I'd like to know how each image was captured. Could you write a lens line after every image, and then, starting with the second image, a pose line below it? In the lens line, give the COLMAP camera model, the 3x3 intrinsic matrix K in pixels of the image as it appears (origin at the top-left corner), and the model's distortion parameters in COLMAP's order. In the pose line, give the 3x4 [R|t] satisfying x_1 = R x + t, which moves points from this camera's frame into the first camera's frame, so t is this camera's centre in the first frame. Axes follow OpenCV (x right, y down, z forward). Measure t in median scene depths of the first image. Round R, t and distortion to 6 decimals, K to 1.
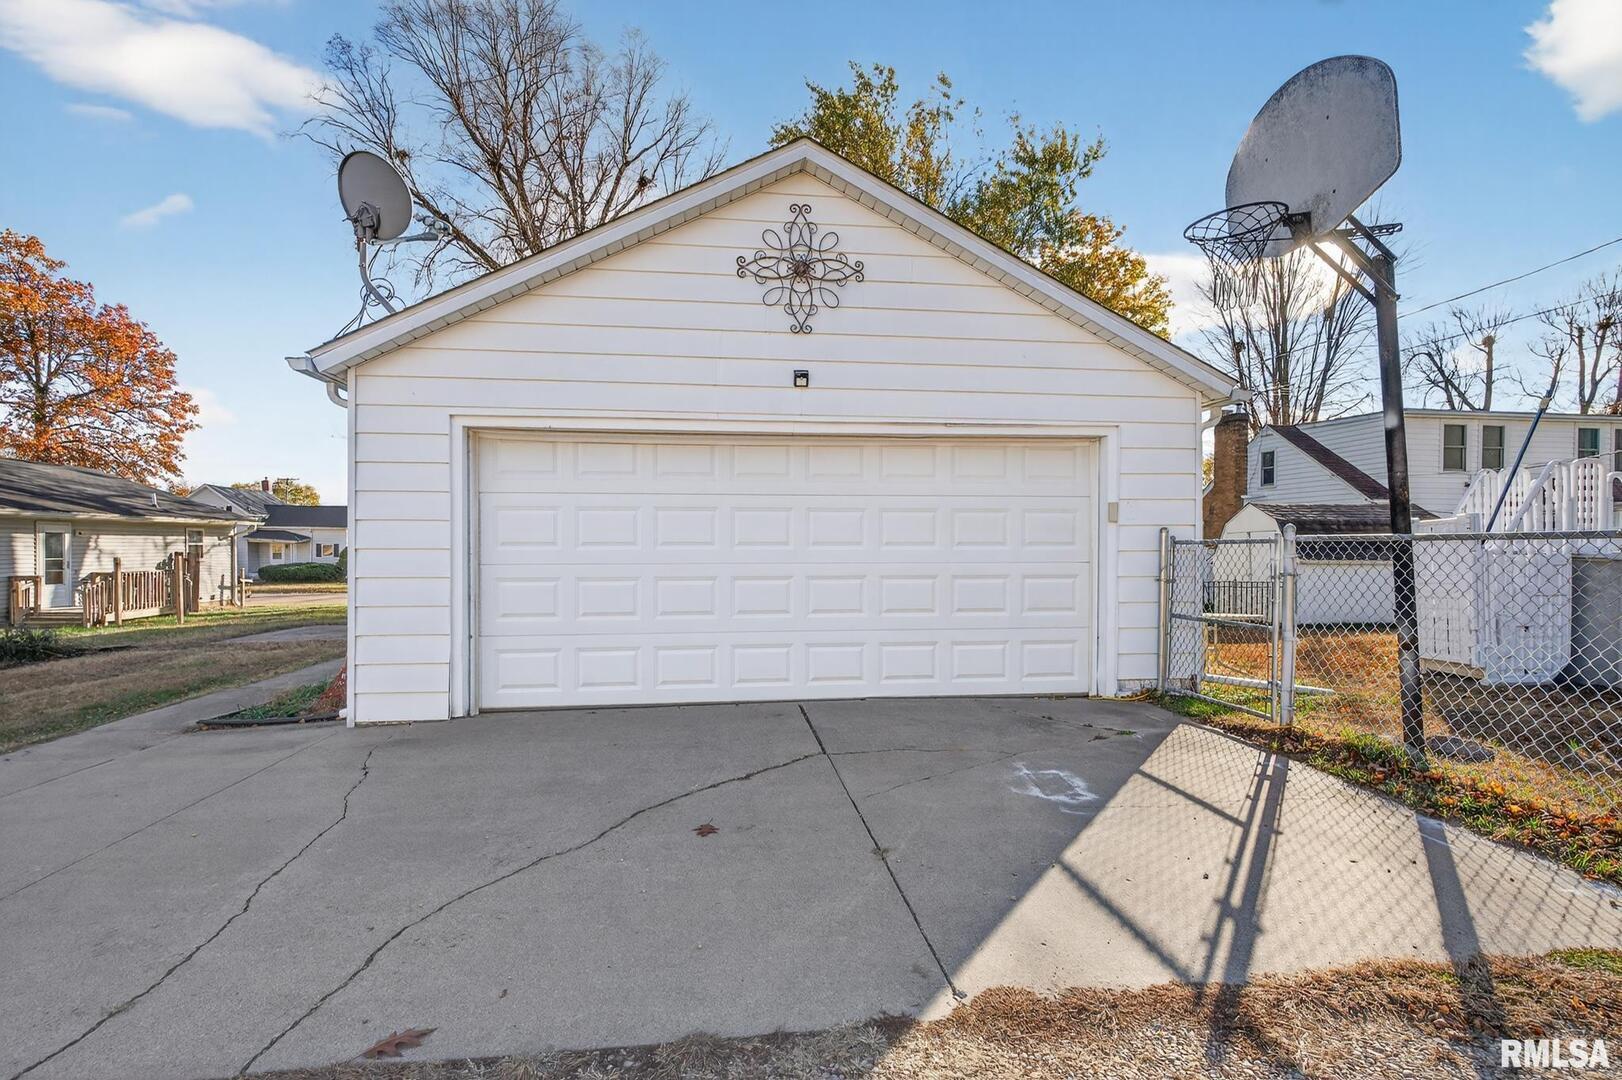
lens RADIAL K [[786.9, 0, 811.0], [0, 786.9, 540.0], [0, 0, 1]] dist [0.002704, 0.000056]
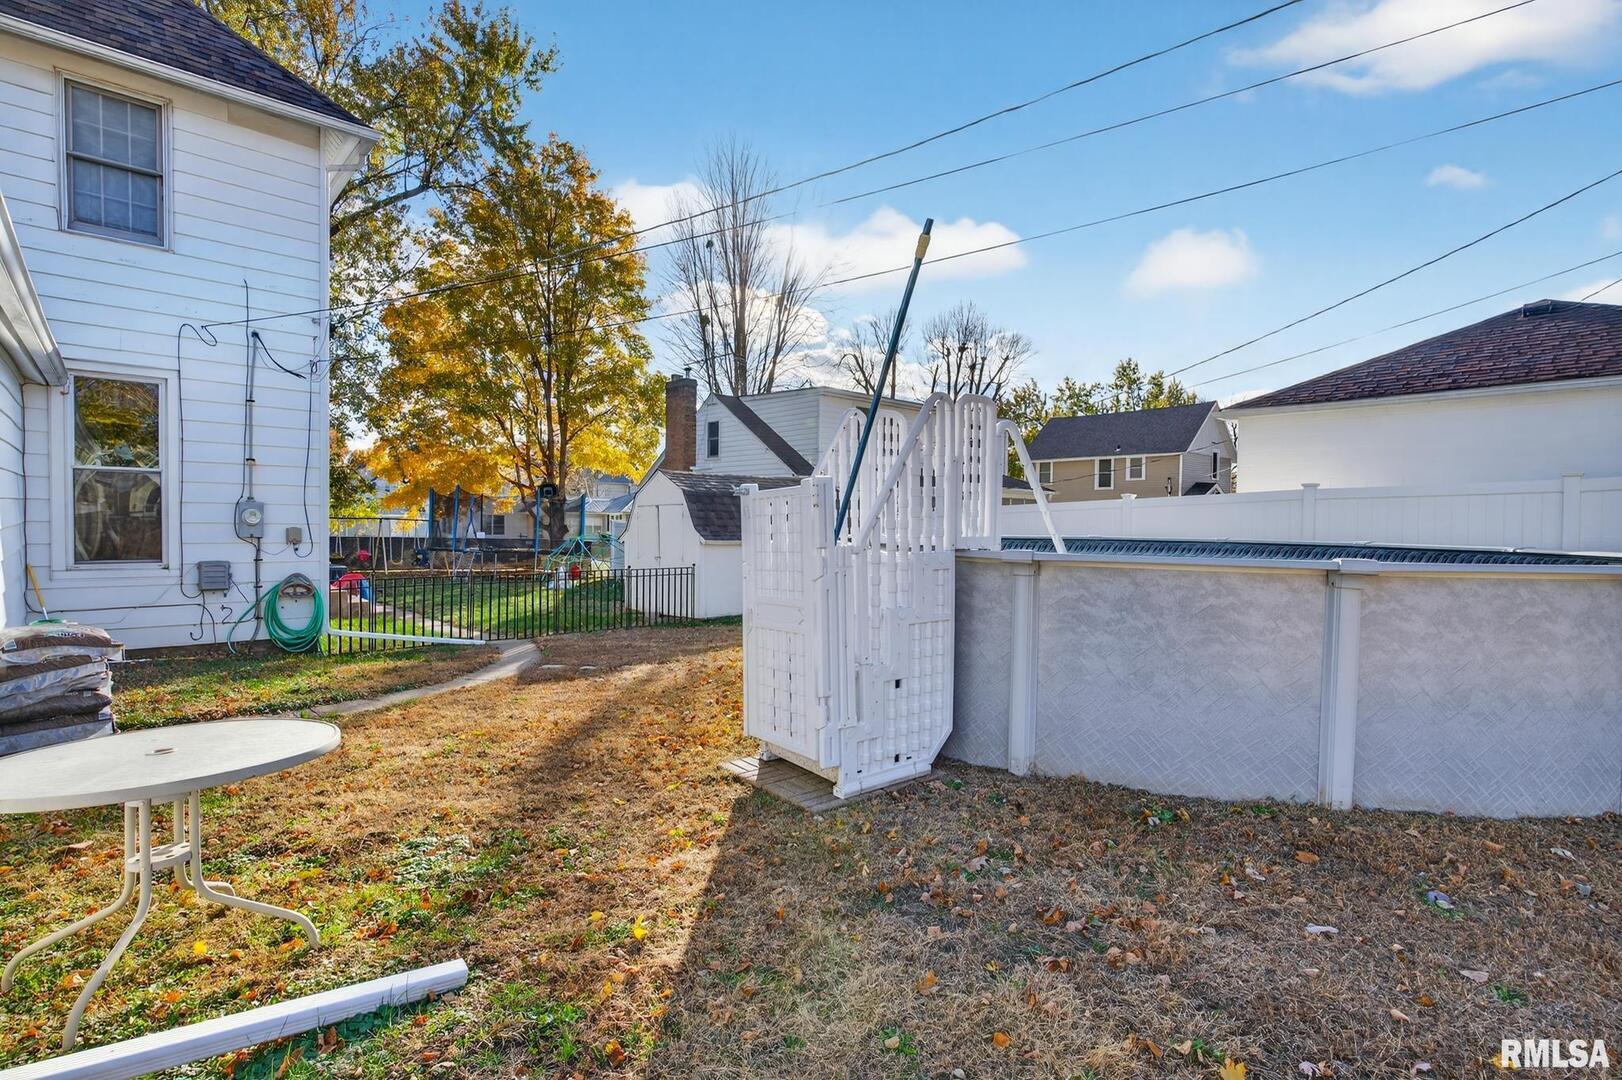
lens RADIAL K [[786.9, 0, 811.0], [0, 786.9, 540.0], [0, 0, 1]] dist [0.002704, 0.000056]
pose [[0.821673, -0.006106, 0.569926, 0.102248], [-0.016026, 0.999300, 0.033810, -0.002312], [-0.569733, -0.036914, 0.821000, 0.109912]]
